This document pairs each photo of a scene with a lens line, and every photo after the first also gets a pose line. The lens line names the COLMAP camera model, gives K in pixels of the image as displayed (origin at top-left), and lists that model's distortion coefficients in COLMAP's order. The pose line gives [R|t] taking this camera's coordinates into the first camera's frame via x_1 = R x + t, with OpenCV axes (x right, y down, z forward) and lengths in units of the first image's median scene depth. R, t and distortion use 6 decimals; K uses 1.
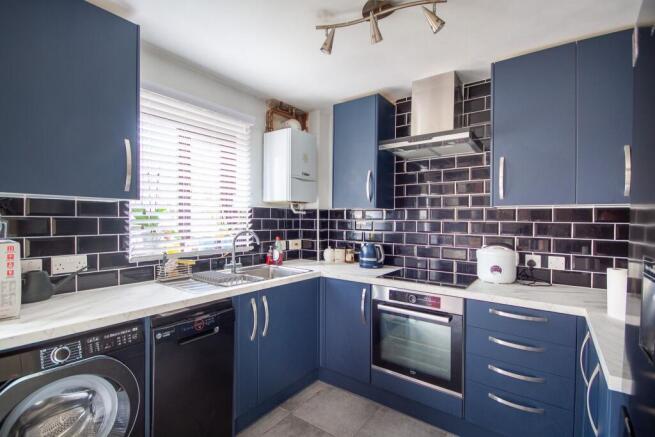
lens RADIAL K [[312.1, 0, 325.3], [0, 312.1, 225.6], [0, 0, 1]] dist [-0.000475, -0.000796]
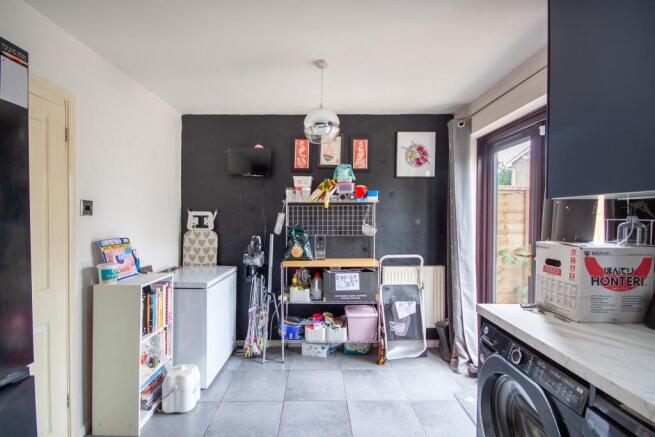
lens RADIAL K [[312.1, 0, 325.3], [0, 312.1, 225.6], [0, 0, 1]] dist [-0.000475, -0.000796]
pose [[-0.799291, 0.002936, -0.600937, 0.110224], [-0.020768, 0.999256, 0.032506, -0.012716], [0.600585, 0.038462, -0.798635, 0.614237]]
